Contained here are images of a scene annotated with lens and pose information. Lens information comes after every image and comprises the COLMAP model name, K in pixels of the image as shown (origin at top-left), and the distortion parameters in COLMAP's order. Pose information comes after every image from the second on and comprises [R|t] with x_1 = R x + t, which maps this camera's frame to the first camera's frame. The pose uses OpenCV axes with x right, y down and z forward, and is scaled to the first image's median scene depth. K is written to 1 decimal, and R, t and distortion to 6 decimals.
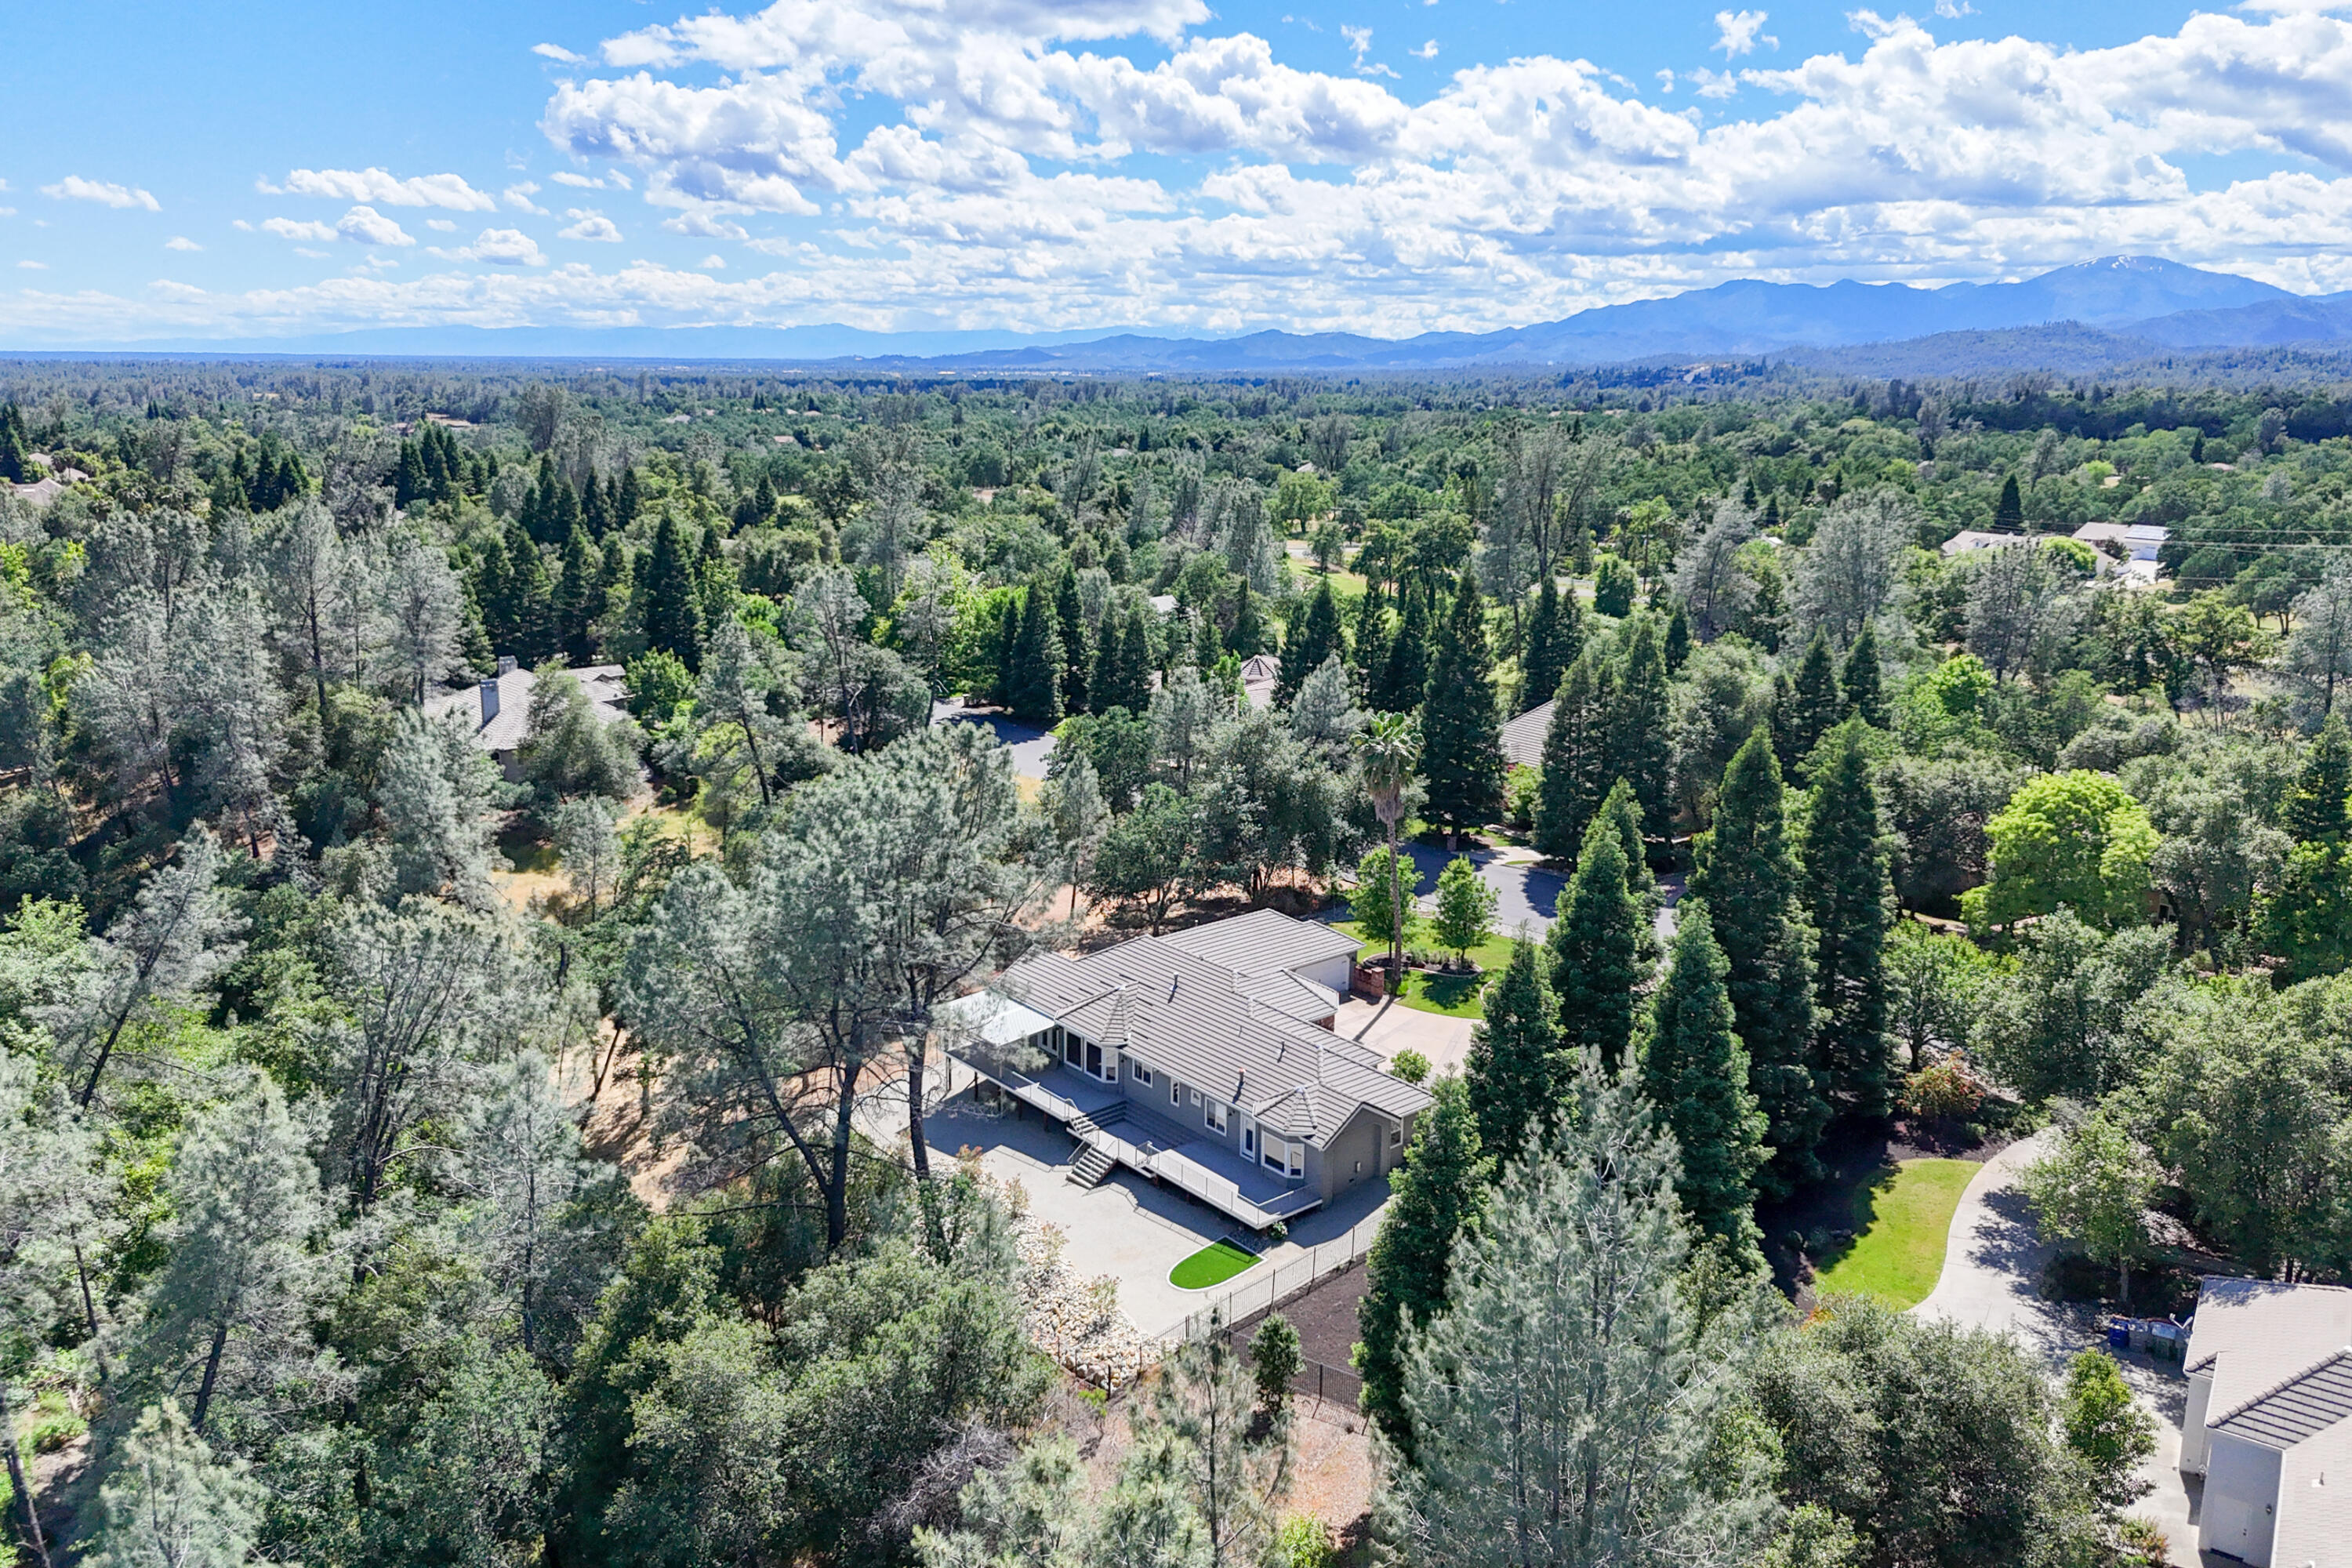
lens RADIAL K [[1695.6, 0, 1164.0], [0, 1695.6, 748.5], [0, 0, 1]] dist [0.046331, -0.041897]
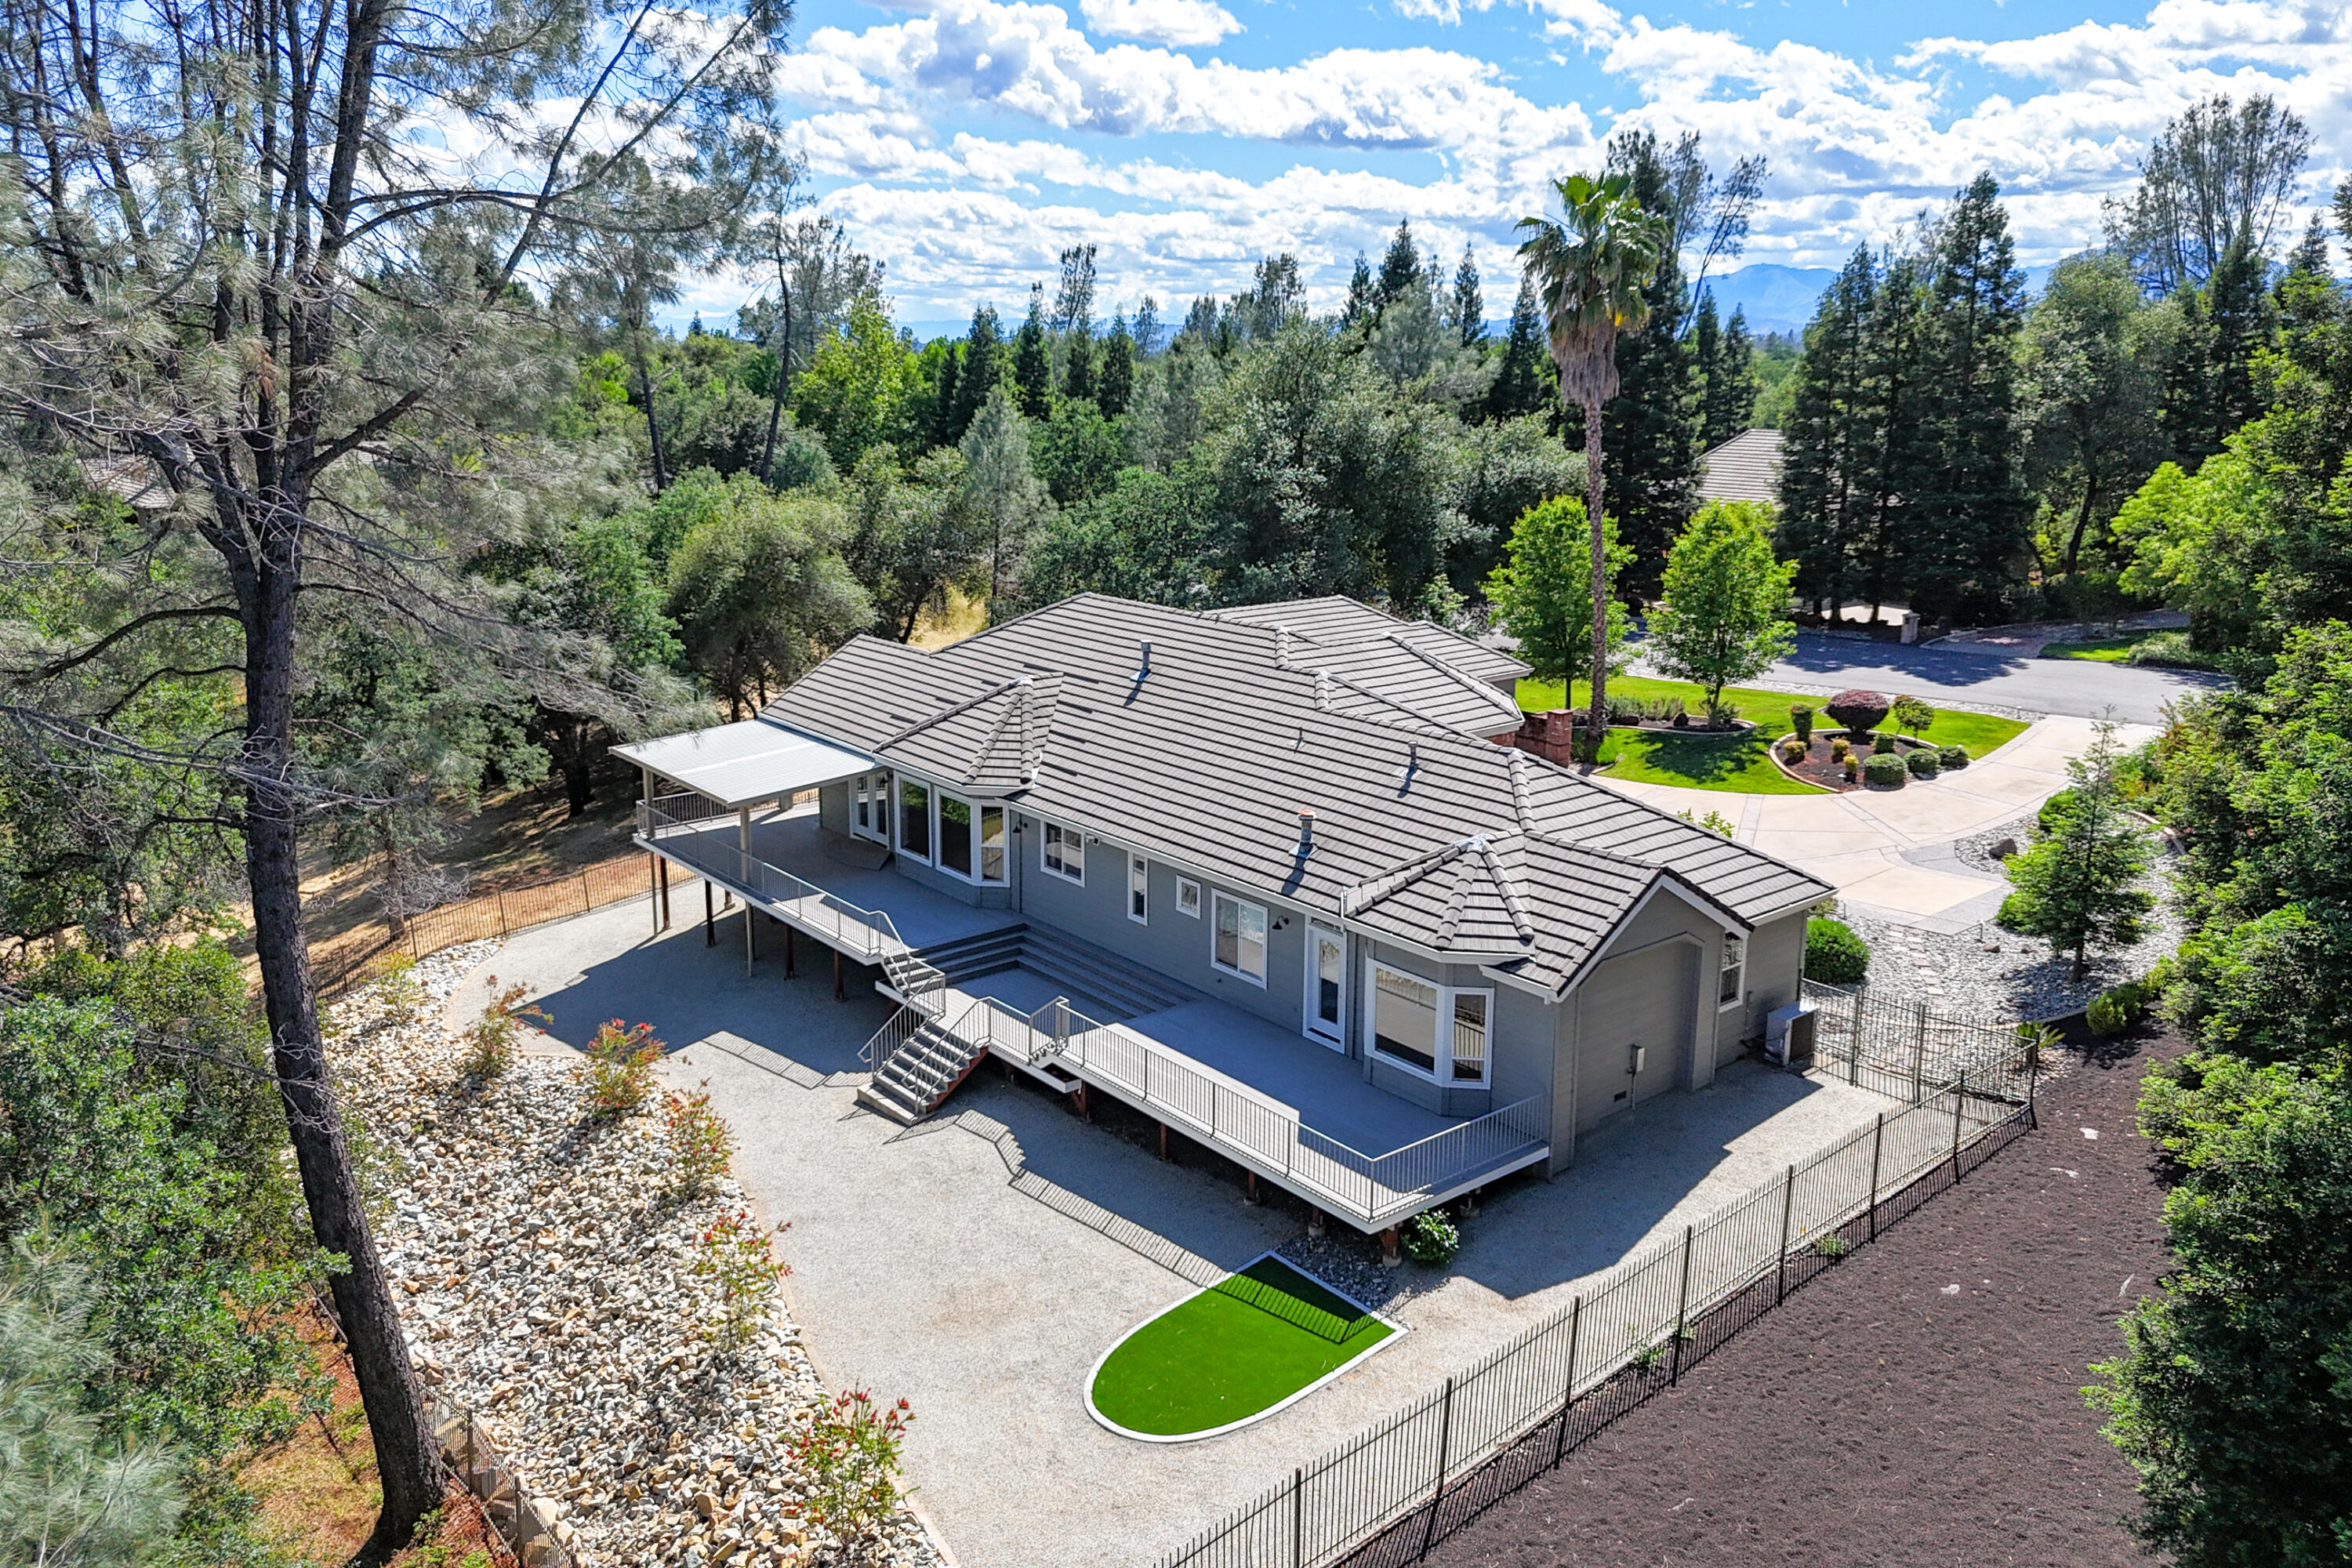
lens RADIAL K [[1695.6, 0, 1164.0], [0, 1695.6, 748.5], [0, 0, 1]] dist [0.046331, -0.041897]
pose [[0.999910, -0.005692, -0.012109, 0.018013], [0.005762, 0.999967, 0.005740, 0.168632], [0.012076, -0.005810, 0.999910, 0.606695]]
